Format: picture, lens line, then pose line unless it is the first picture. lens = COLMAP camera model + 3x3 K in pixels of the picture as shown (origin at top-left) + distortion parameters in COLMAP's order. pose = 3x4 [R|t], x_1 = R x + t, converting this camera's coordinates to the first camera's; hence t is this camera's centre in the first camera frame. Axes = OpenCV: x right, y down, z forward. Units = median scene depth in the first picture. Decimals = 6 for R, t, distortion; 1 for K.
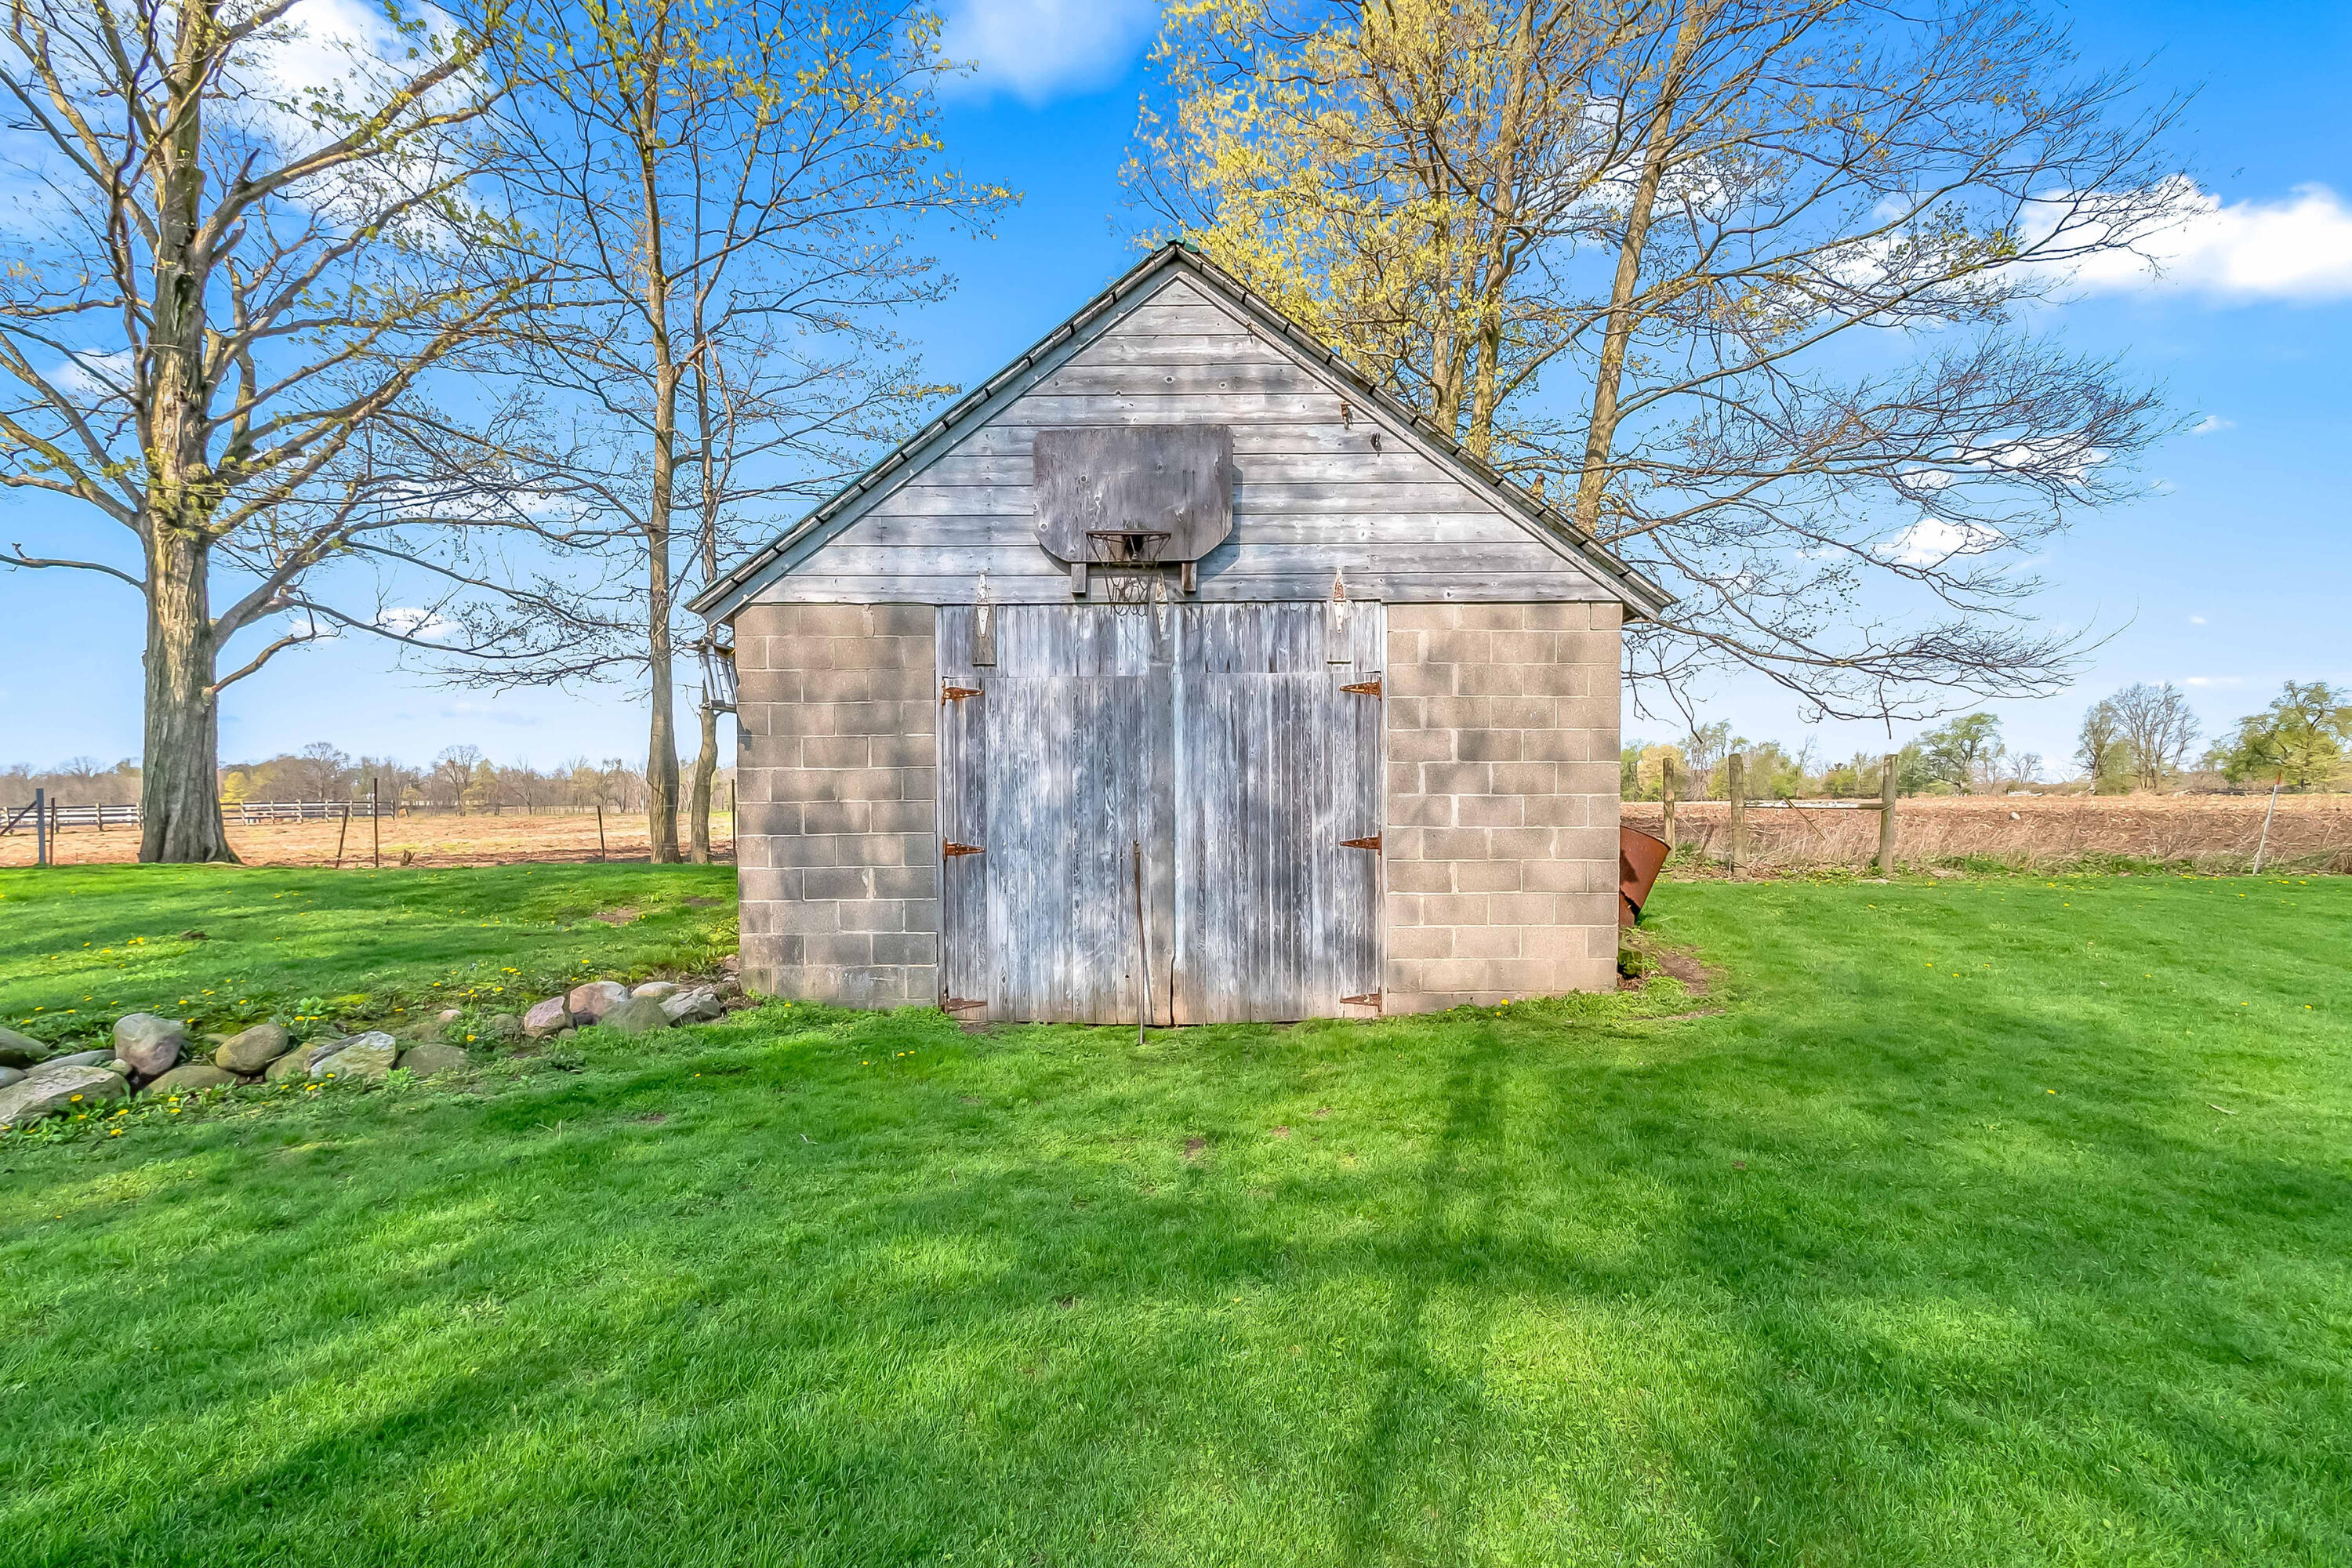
lens RADIAL K [[1042.3, 0, 1131.9], [0, 1042.3, 830.0], [0, 0, 1]] dist [0.000717, -0.000317]
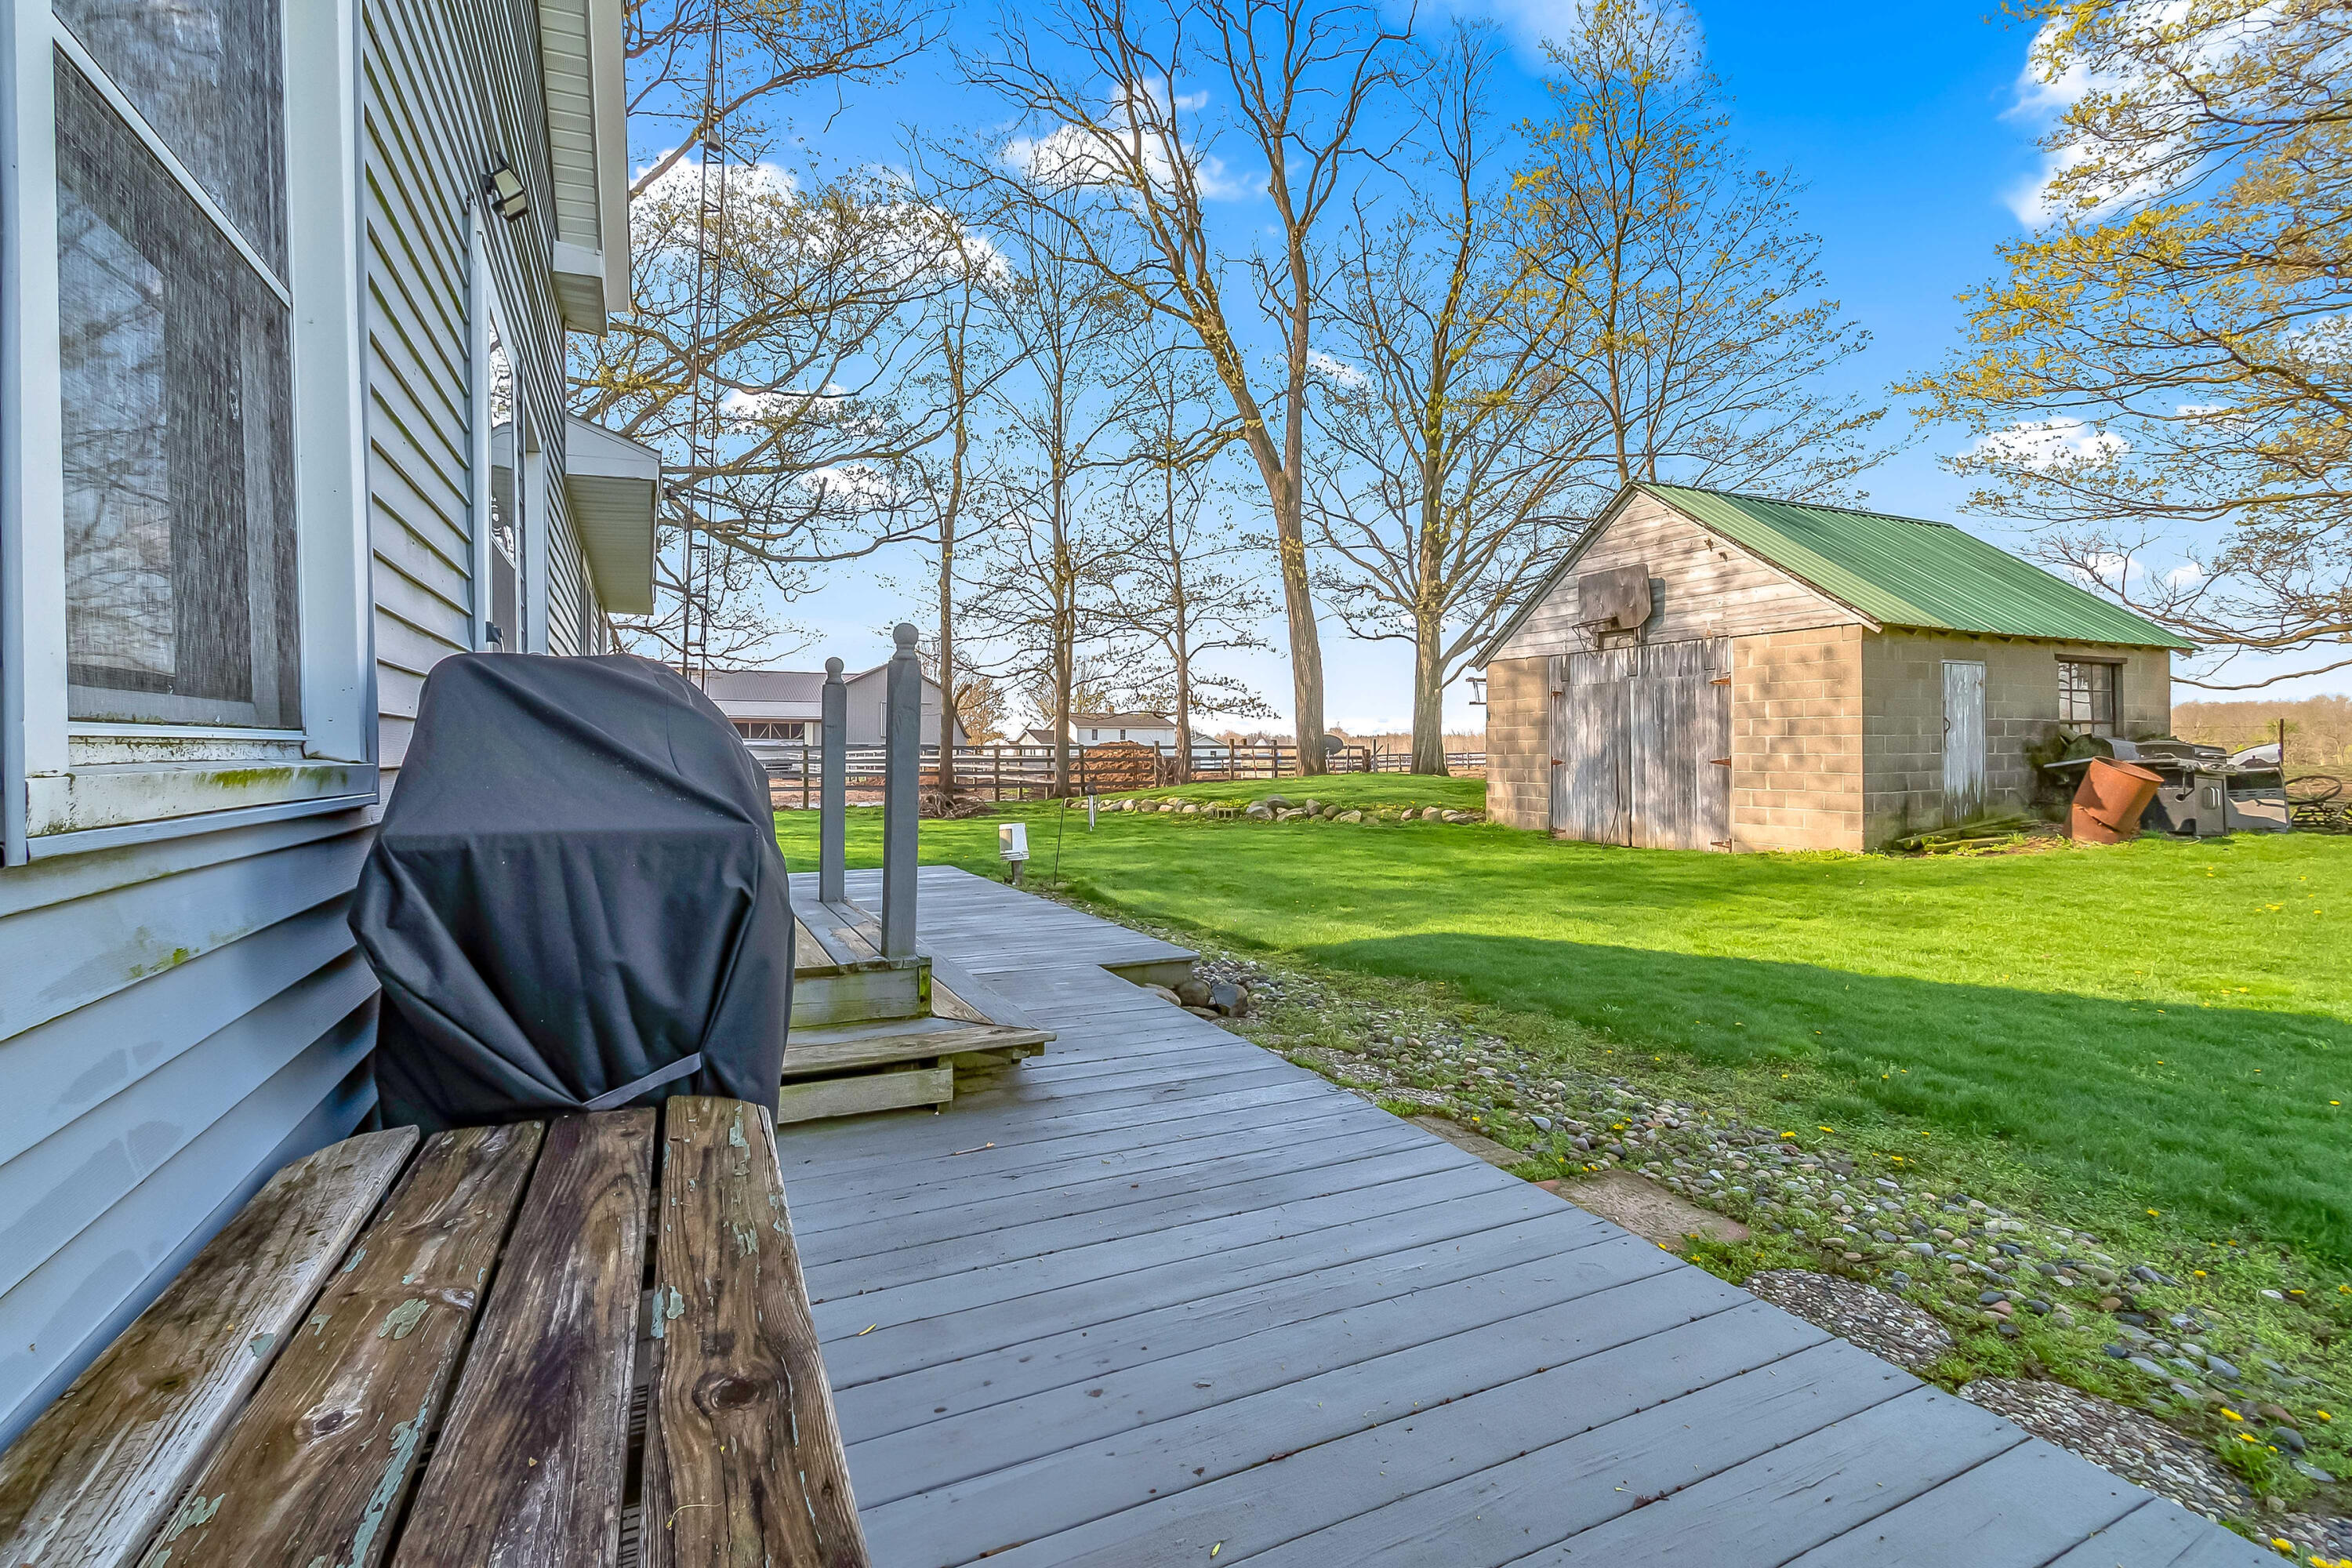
lens RADIAL K [[1037.7, 0, 1162.2], [0, 1037.7, 761.9], [0, 0, 1]] dist [-0.001877, -0.001008]
pose [[0.435728, 0.013726, -0.899974, 0.664095], [-0.029263, 0.999571, 0.001077, 0.017842], [0.899602, 0.025867, 0.435943, -0.337762]]
